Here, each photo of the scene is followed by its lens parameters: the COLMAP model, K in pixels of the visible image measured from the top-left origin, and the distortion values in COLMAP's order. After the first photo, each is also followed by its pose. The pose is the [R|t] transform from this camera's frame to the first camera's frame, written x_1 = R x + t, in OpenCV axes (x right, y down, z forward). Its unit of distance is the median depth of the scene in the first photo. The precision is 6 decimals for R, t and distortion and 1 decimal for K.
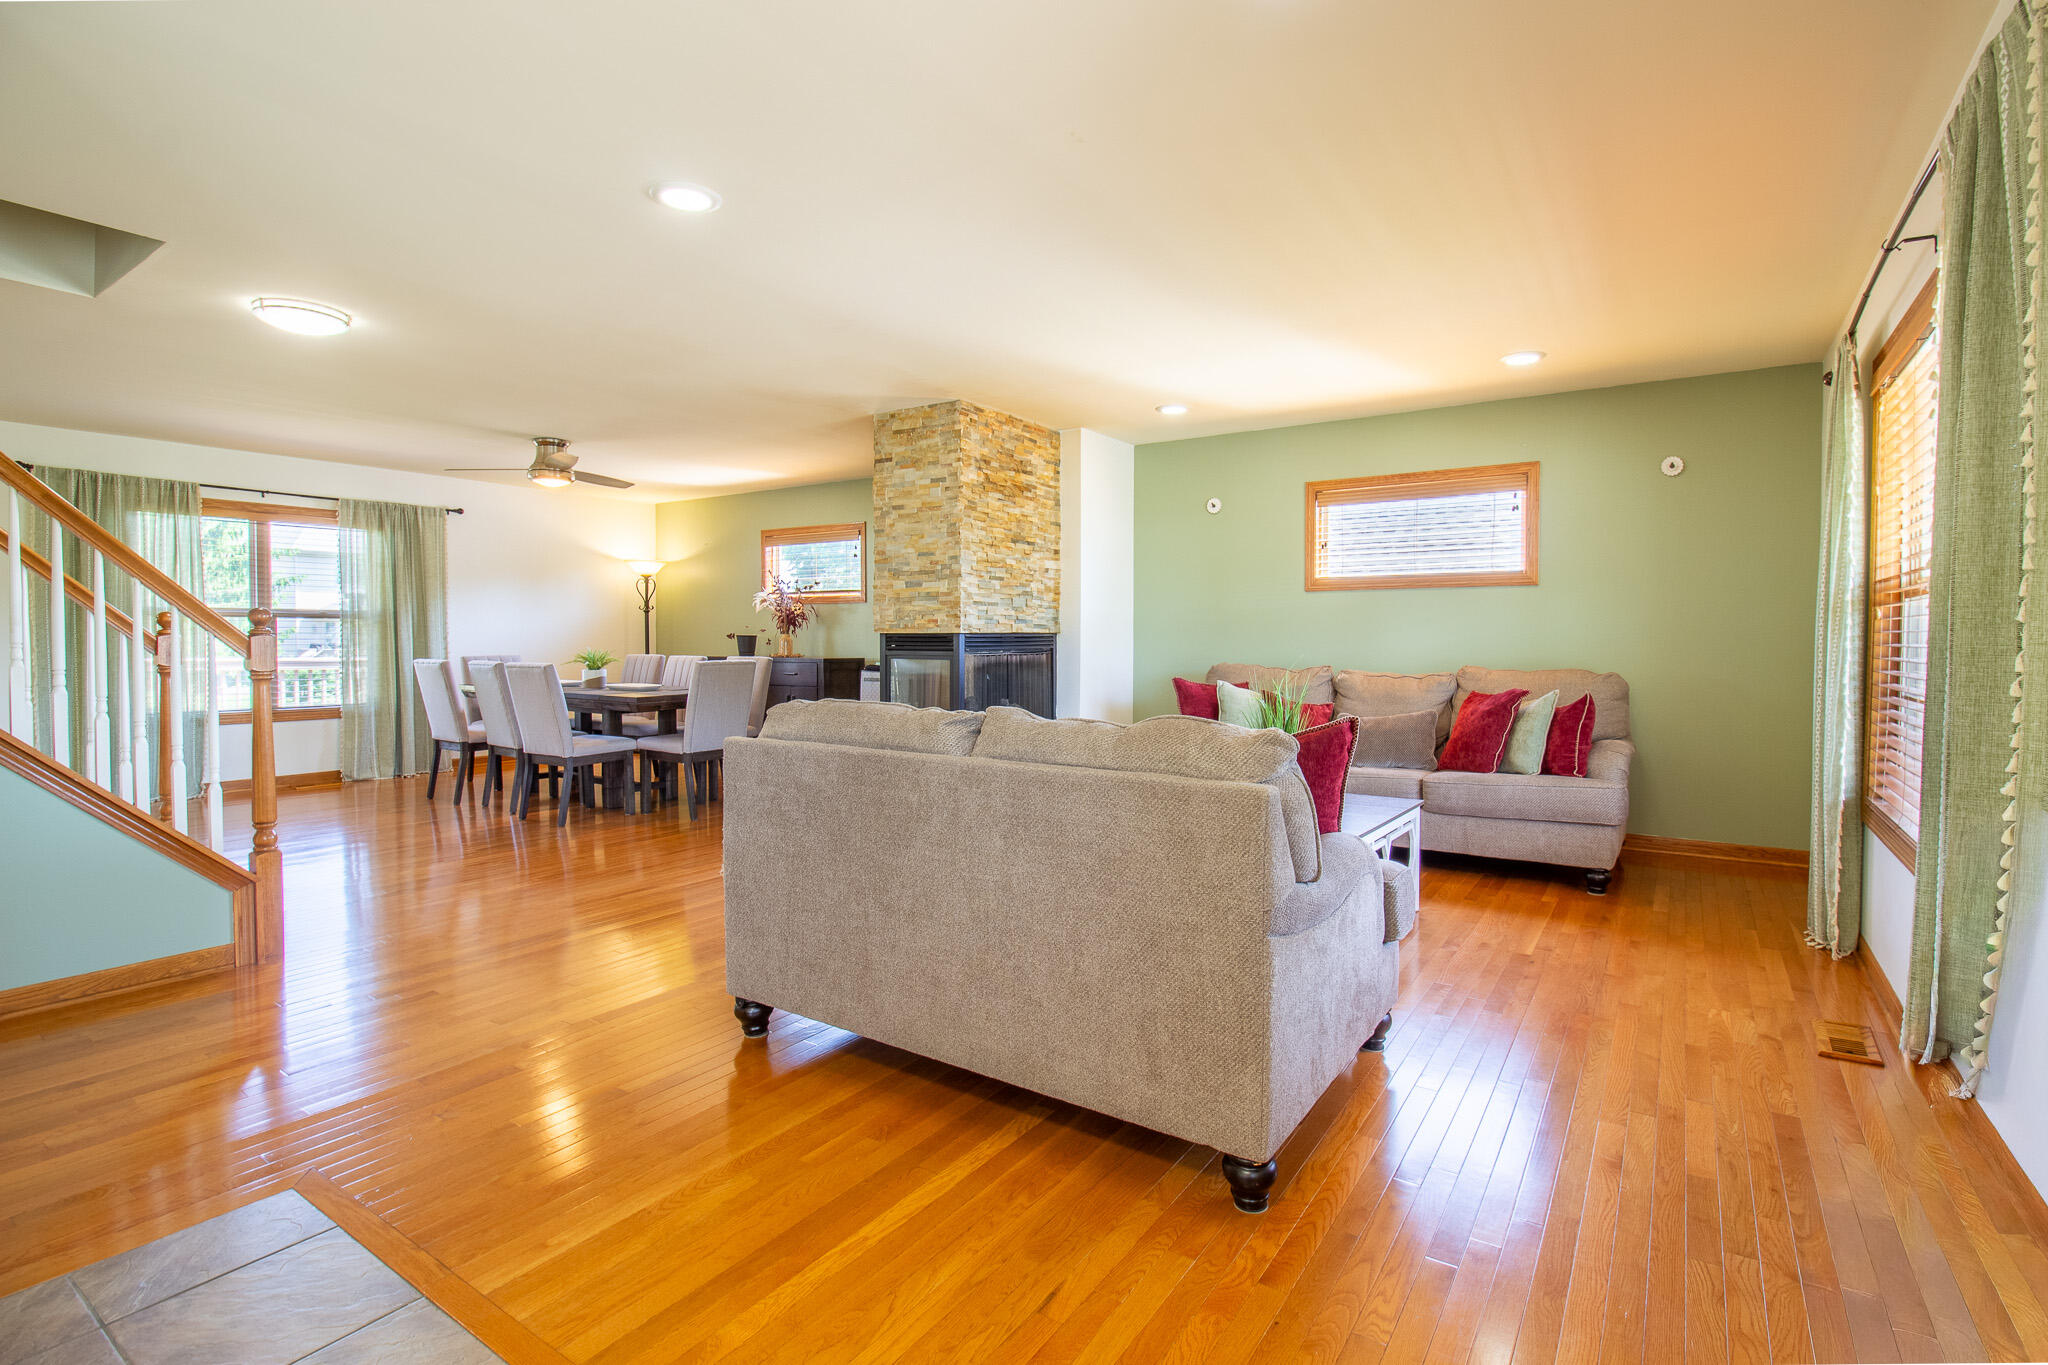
lens RADIAL K [[969.3, 0, 1023.4], [0, 969.3, 673.4], [0, 0, 1]] dist [-0.003537, -0.000765]
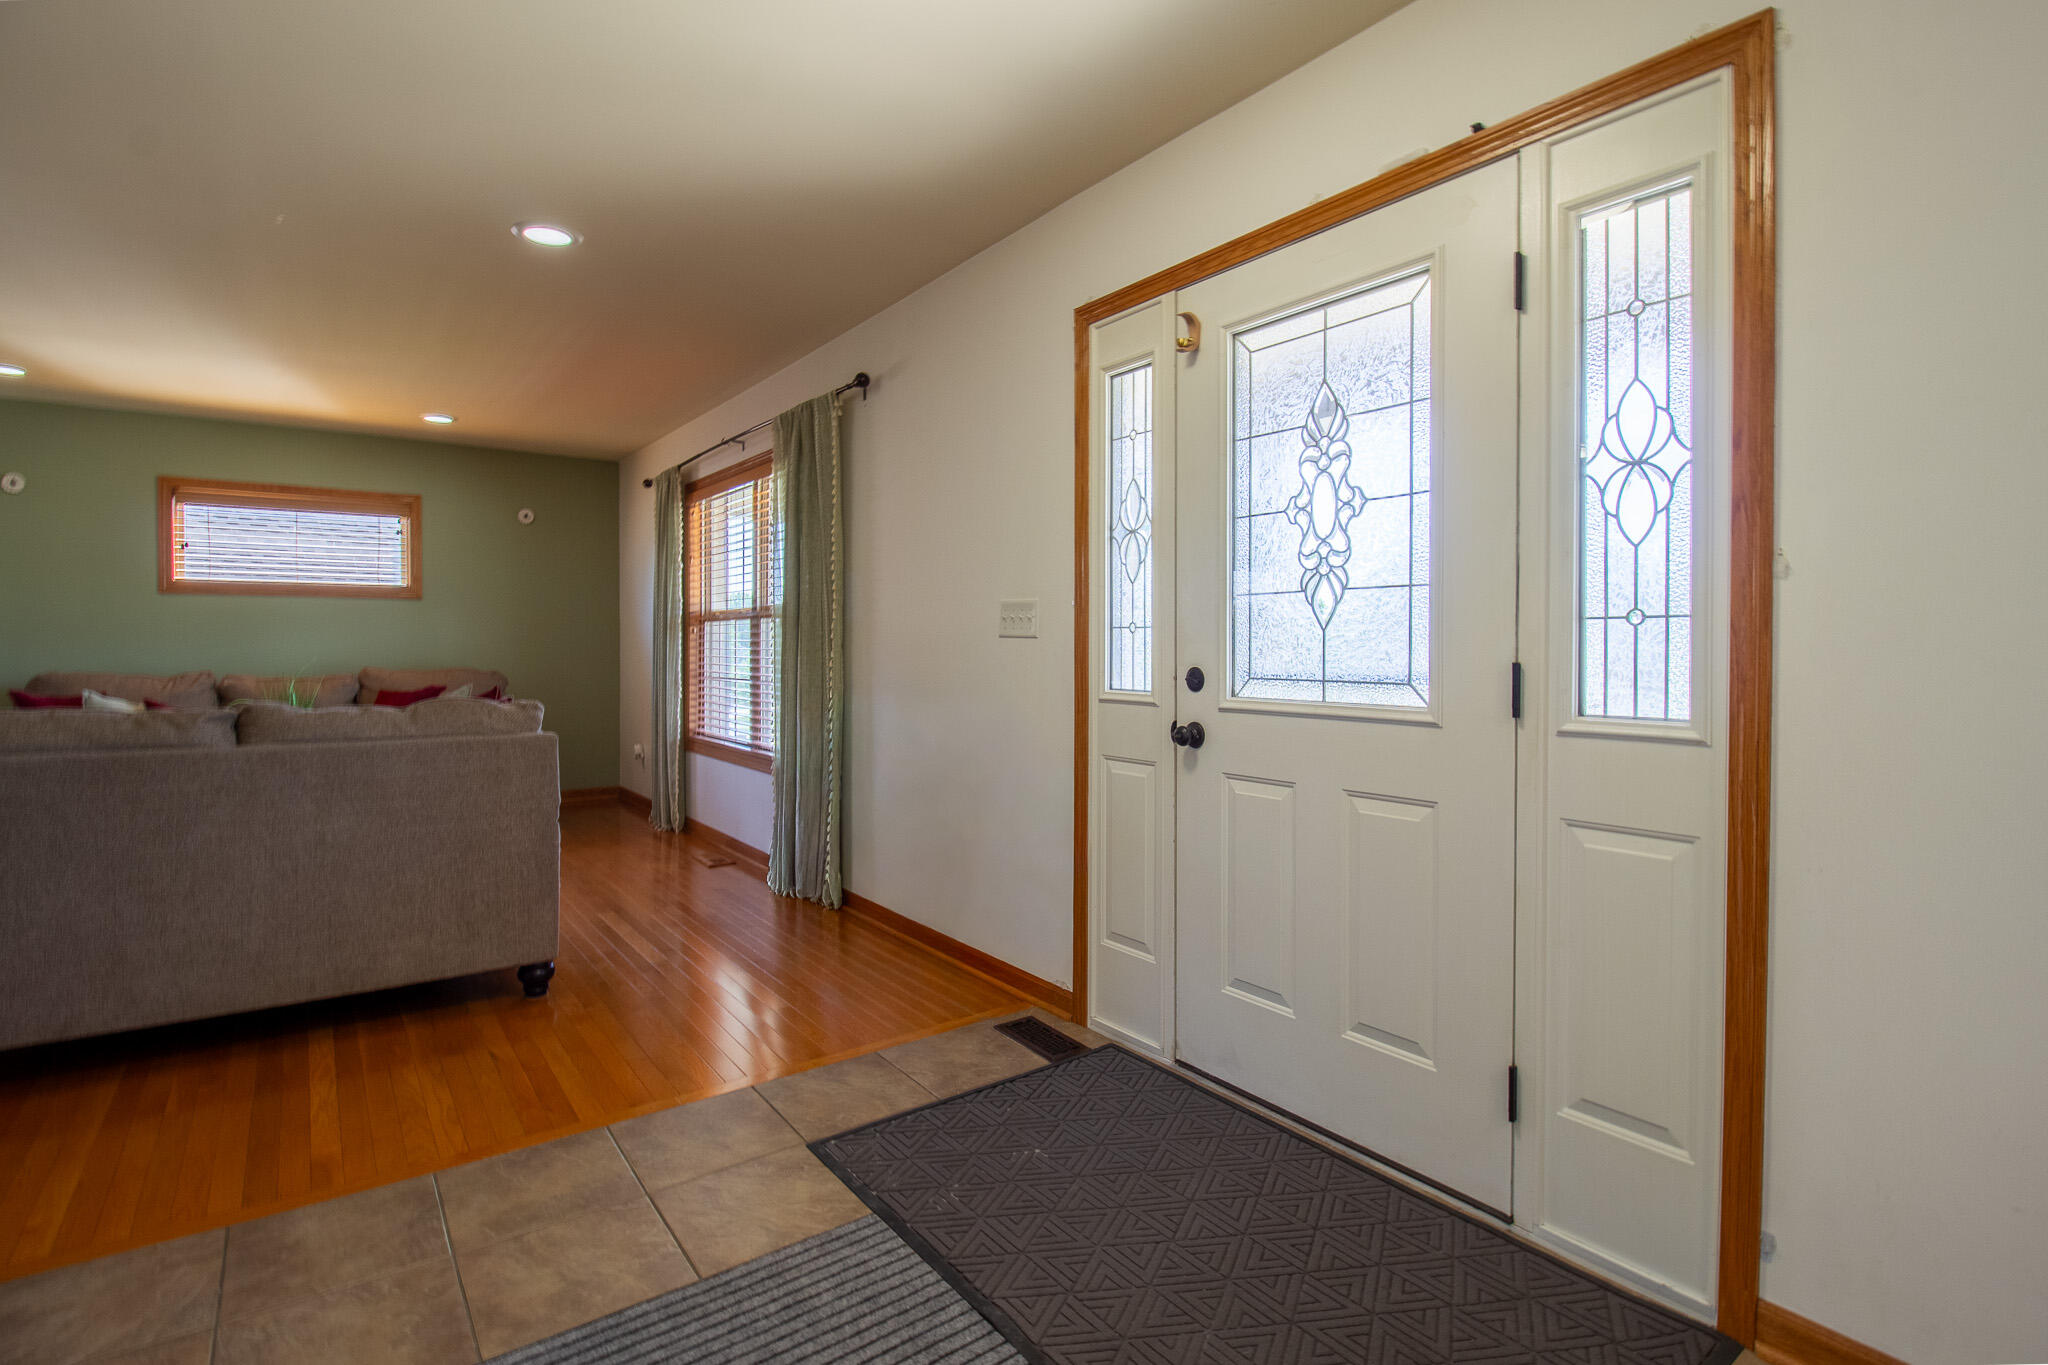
lens RADIAL K [[969.3, 0, 1016.7], [0, 969.3, 677.3], [0, 0, 1]] dist [-0.003537, -0.000765]
pose [[0.365707, -0.030897, 0.930217, -0.339498], [0.031816, 0.999280, 0.020683, 0.003614], [-0.930186, 0.022032, 0.366426, -0.122901]]
